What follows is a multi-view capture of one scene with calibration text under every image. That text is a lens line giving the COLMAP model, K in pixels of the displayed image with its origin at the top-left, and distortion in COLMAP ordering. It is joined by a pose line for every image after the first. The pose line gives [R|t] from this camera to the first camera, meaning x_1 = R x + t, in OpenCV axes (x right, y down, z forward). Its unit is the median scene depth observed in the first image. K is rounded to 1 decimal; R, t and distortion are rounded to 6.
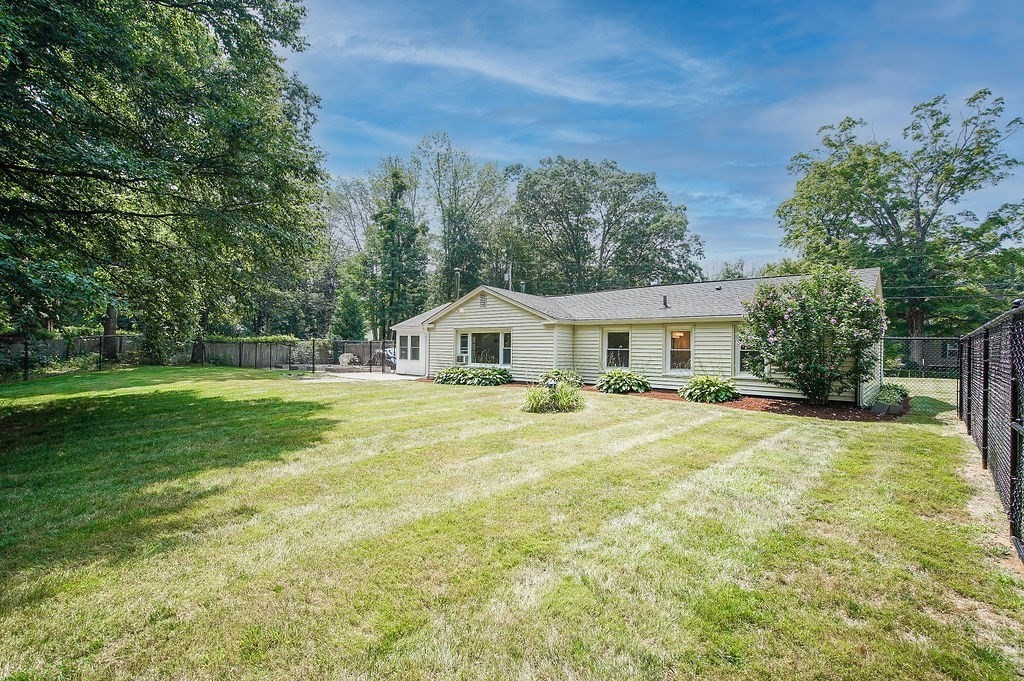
lens RADIAL K [[485.5, 0, 509.1], [0, 485.5, 338.2], [0, 0, 1]] dist [-0.025873, 0.001009]
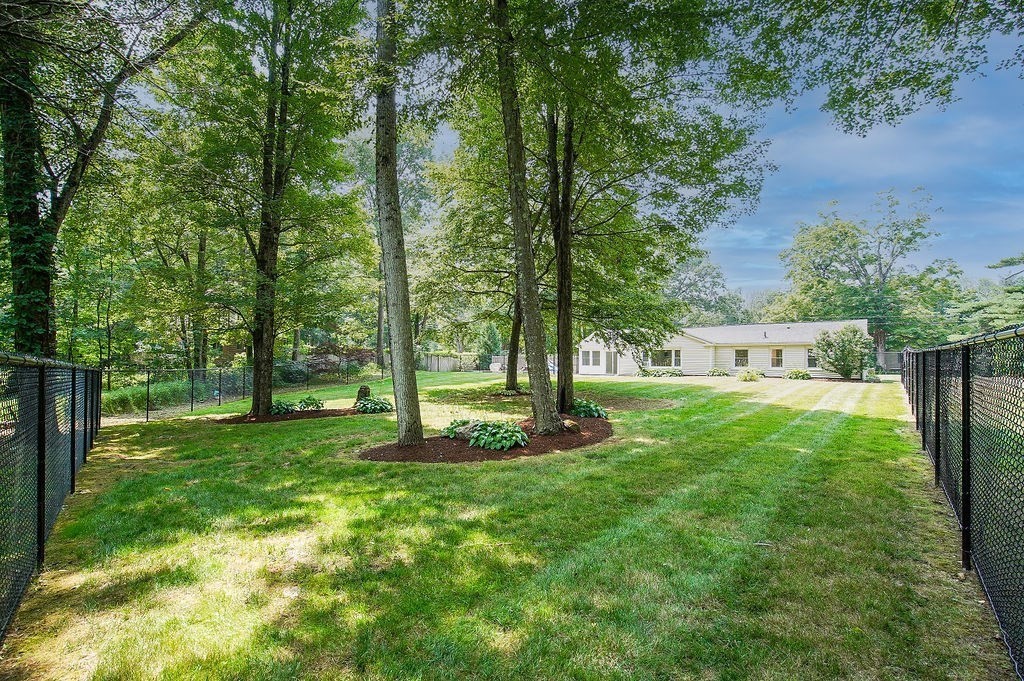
lens RADIAL K [[485.5, 0, 514.6], [0, 485.5, 339.1], [0, 0, 1]] dist [-0.025873, 0.001009]
pose [[0.998254, -0.005347, 0.058822, -0.562655], [0.006644, 0.999739, -0.021865, -0.011784], [-0.058690, 0.022218, 0.998029, -0.637035]]
